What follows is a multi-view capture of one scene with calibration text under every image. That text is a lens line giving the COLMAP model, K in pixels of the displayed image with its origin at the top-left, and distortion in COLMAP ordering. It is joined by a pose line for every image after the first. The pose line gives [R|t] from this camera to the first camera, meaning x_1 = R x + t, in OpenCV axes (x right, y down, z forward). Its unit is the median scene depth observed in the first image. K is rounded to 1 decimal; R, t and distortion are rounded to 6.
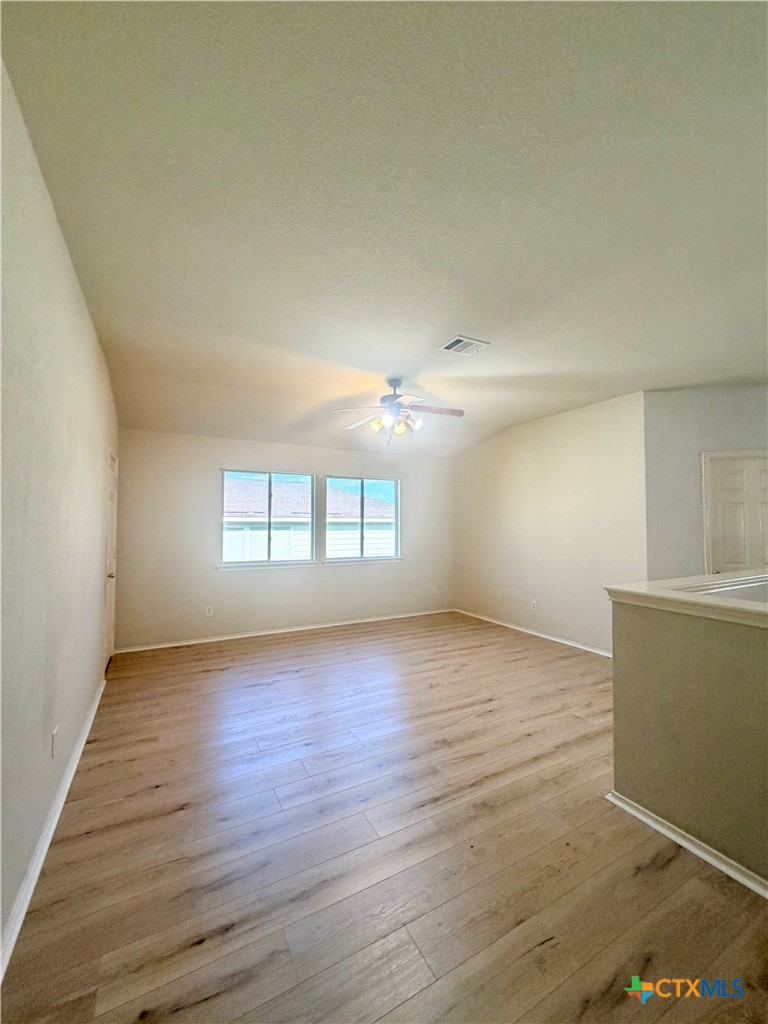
lens RADIAL K [[410.4, 0, 384.0], [0, 410.4, 512.0], [0, 0, 1]] dist [0.019889, 0.000083]
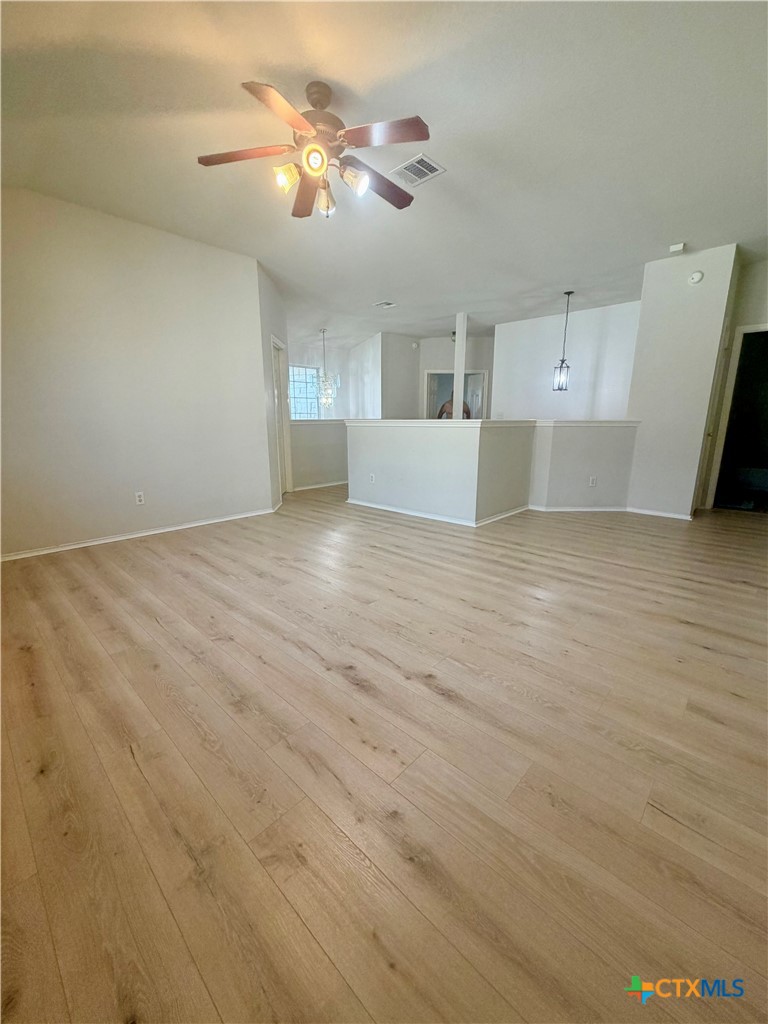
lens RADIAL K [[410.4, 0, 384.0], [0, 410.4, 512.0], [0, 0, 1]] dist [0.019889, 0.000083]
pose [[-0.315062, -0.210466, 0.925441, -0.670217], [-0.030634, 0.976848, 0.211728, 0.118310], [-0.948577, 0.038357, -0.314215, 1.182848]]
